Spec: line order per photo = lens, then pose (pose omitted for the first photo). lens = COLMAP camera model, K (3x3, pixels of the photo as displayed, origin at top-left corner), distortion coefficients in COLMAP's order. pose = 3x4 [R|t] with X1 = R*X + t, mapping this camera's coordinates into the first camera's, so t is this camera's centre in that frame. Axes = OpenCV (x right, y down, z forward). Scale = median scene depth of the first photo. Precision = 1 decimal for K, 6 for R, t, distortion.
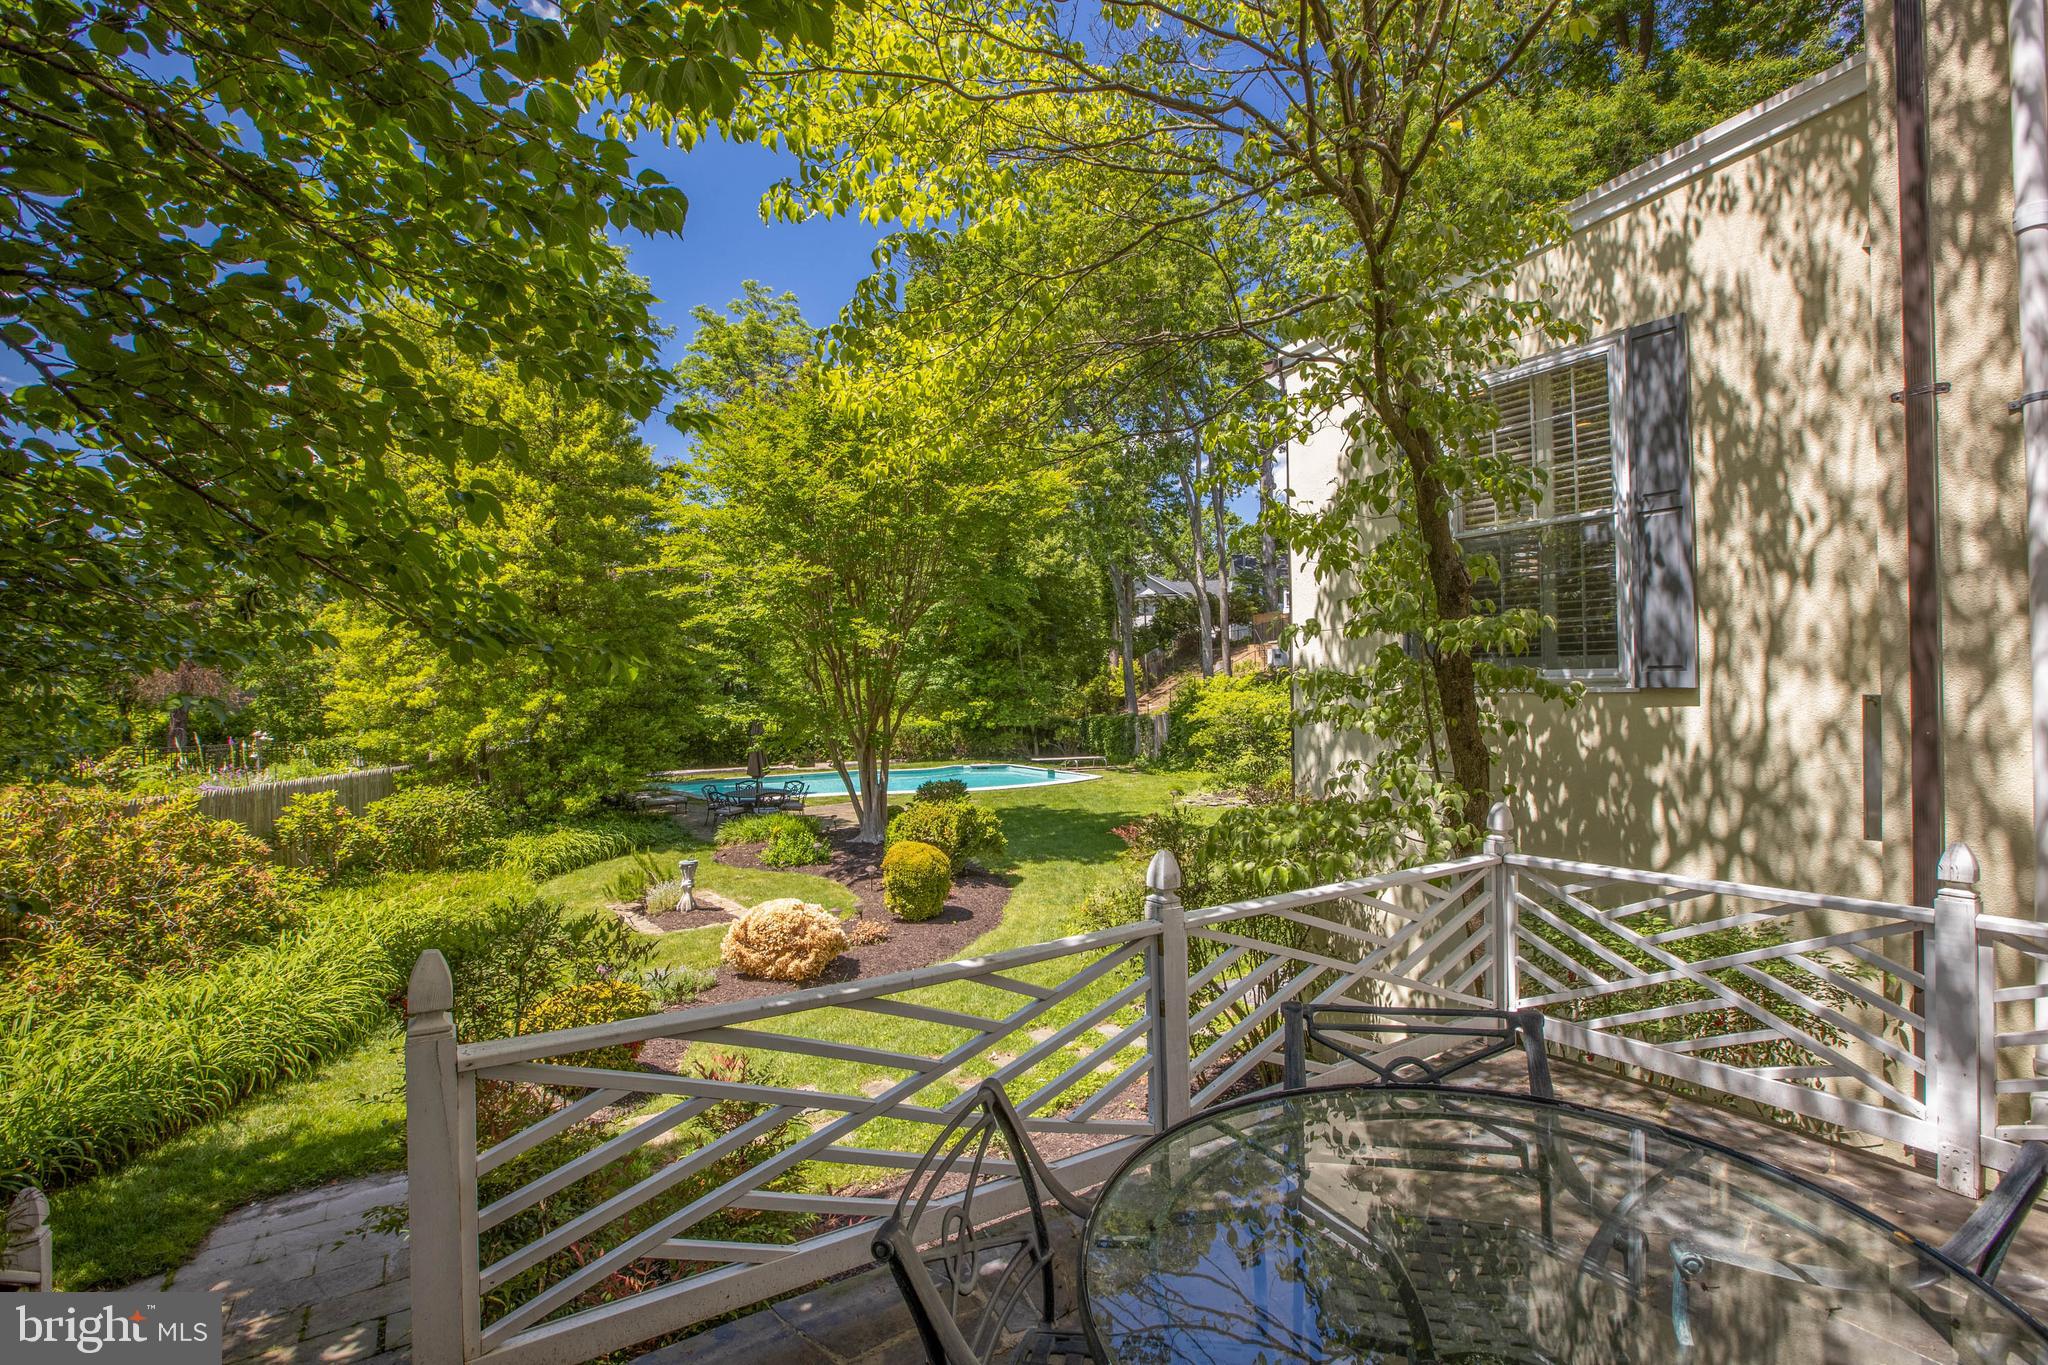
lens RADIAL K [[921.3, 0, 1021.7], [0, 921.3, 683.1], [0, 0, 1]] dist [0.001088, 0.000974]
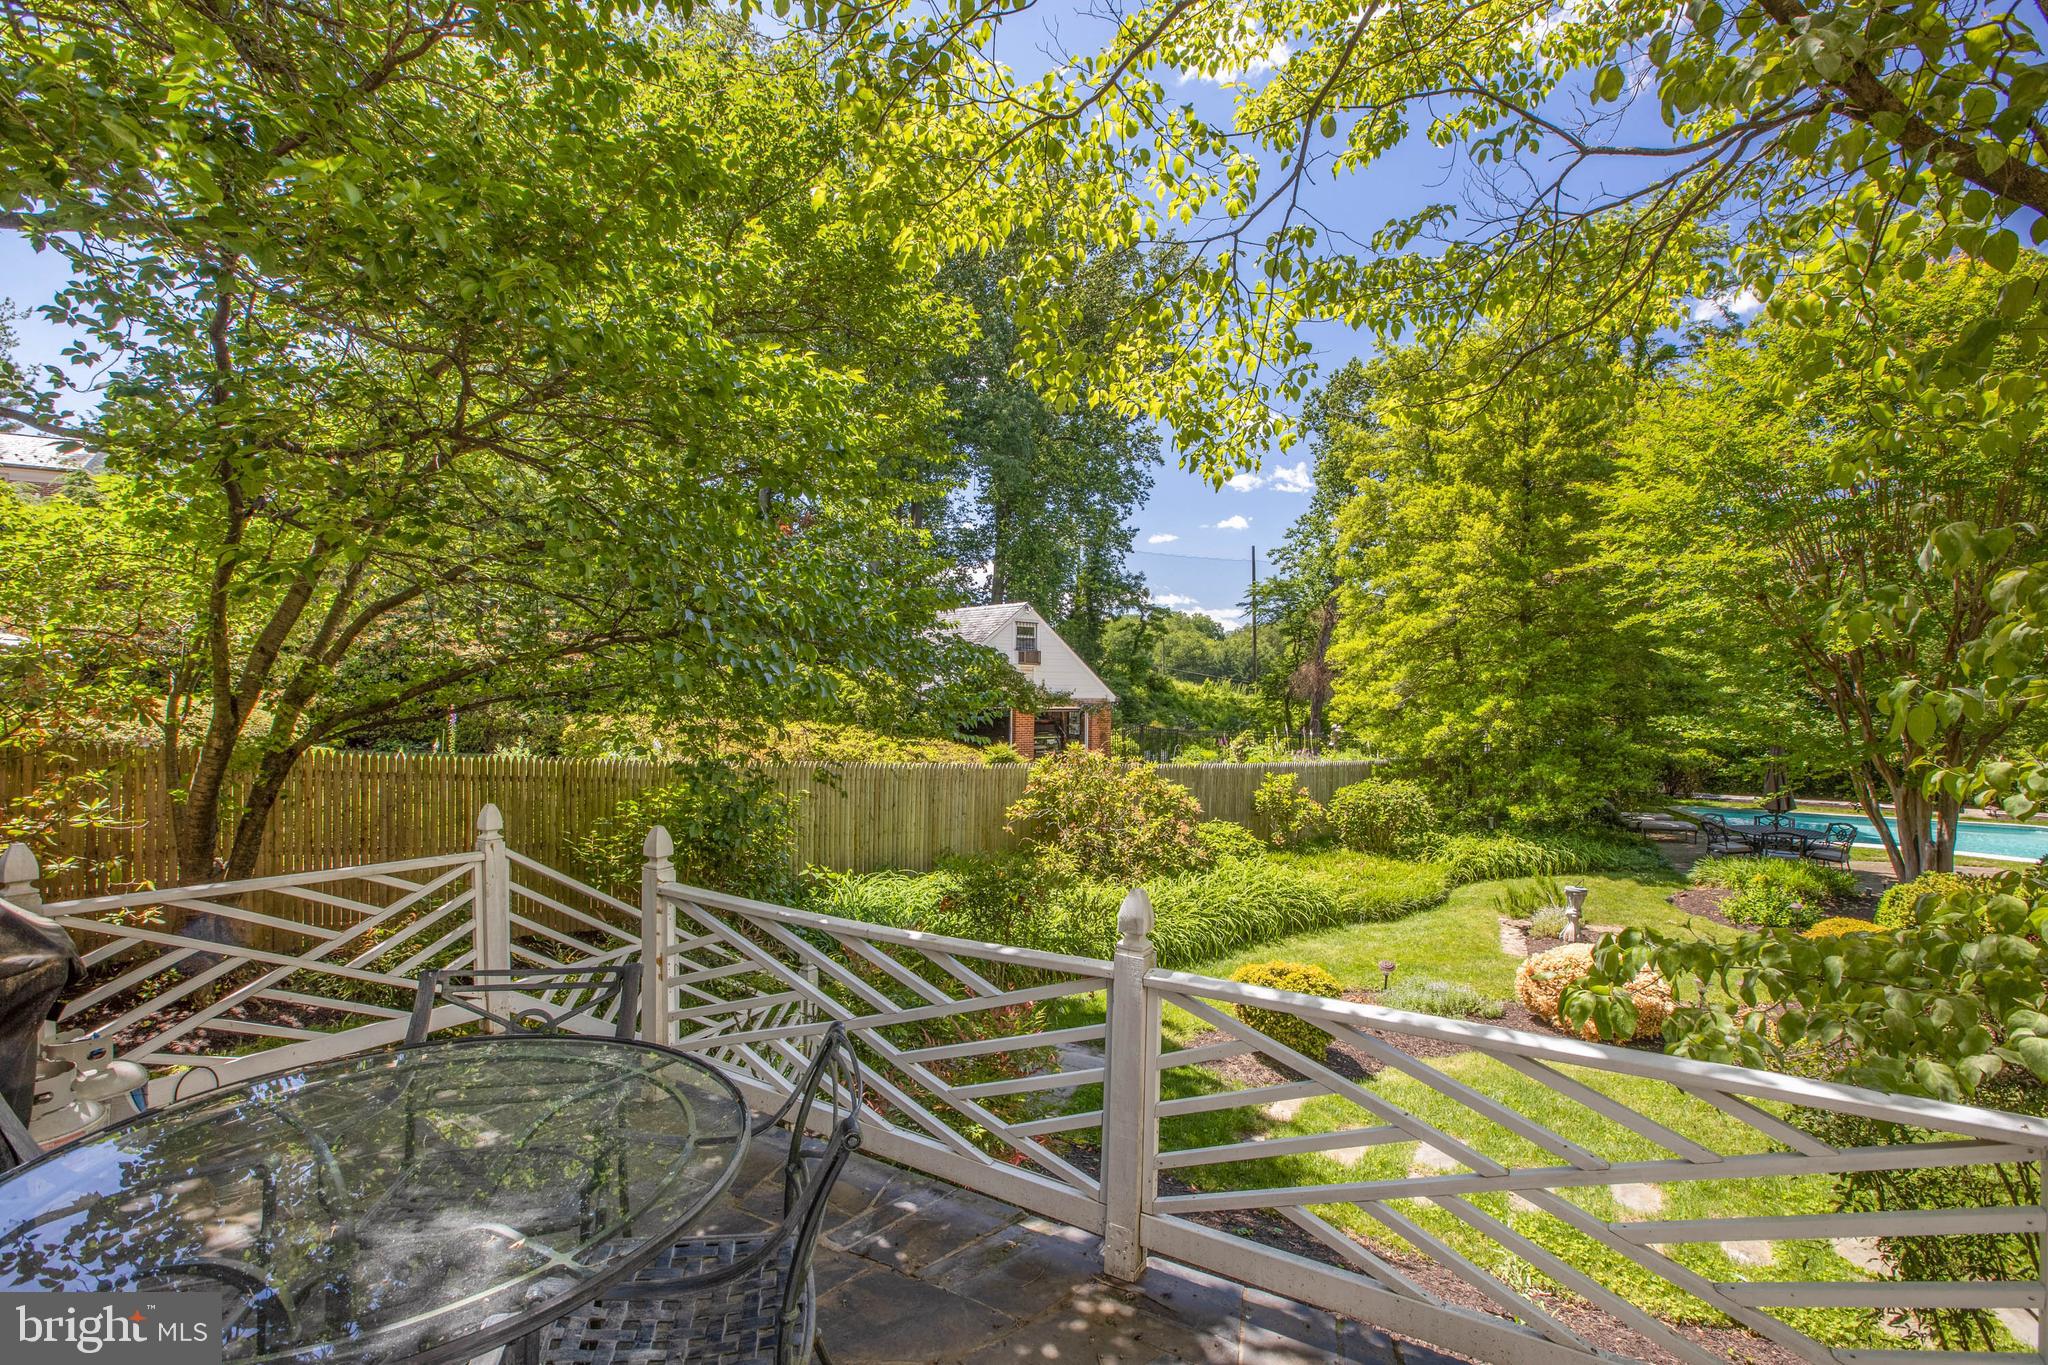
lens RADIAL K [[921.3, 0, 1021.6], [0, 921.3, 683.3], [0, 0, 1]] dist [0.001088, 0.000974]
pose [[0.497116, 0.010101, -0.867626, 0.103562], [-0.013315, 0.999903, 0.004012, -0.003715], [0.867582, 0.009558, 0.497202, 0.046450]]
